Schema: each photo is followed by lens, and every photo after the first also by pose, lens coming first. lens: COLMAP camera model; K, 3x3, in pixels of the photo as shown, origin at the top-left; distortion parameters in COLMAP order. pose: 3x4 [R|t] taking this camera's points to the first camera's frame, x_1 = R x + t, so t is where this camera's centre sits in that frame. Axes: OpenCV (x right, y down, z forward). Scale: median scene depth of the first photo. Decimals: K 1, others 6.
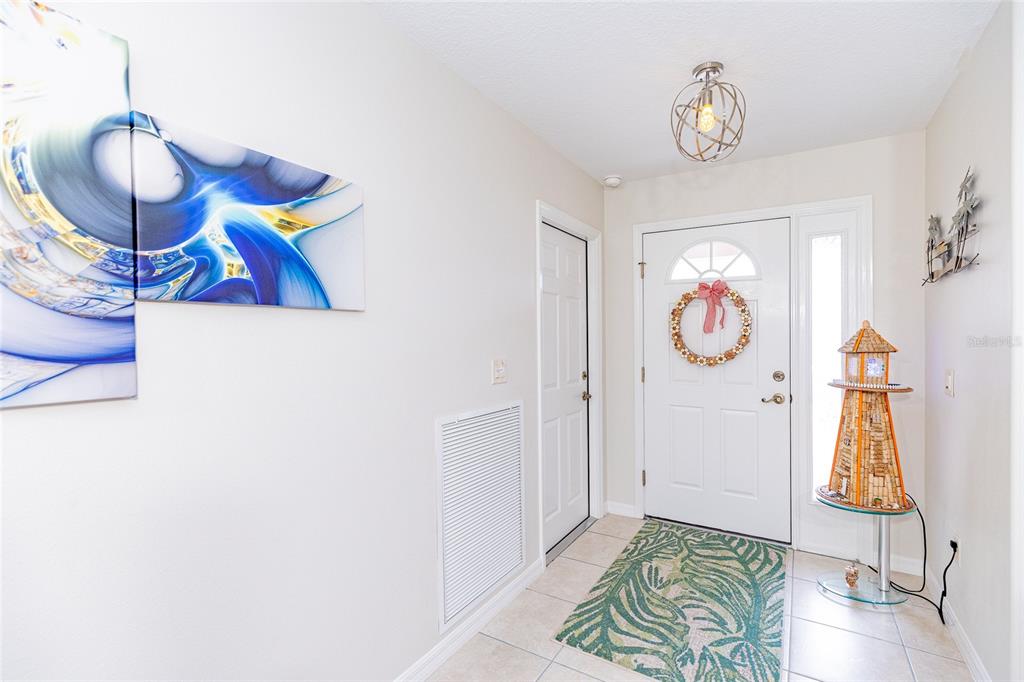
lens RADIAL K [[463.7, 0, 512.9], [0, 463.7, 342.6], [0, 0, 1]] dist [0.004173, -0.000465]
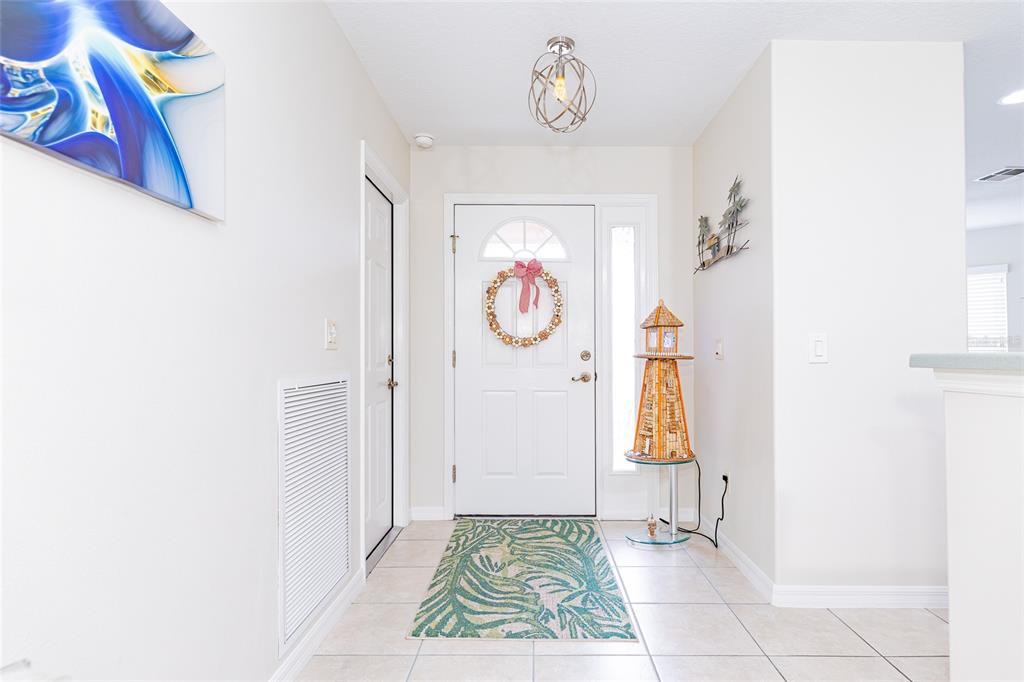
lens RADIAL K [[574.9, 0, 513.4], [0, 574.9, 344.5], [0, 0, 1]] dist [0.004187, 0.003300]
pose [[0.862922, 0.022476, 0.504837, -0.274401], [-0.005672, 0.999378, -0.034800, 0.117293], [-0.505305, 0.027166, 0.862513, -0.037946]]
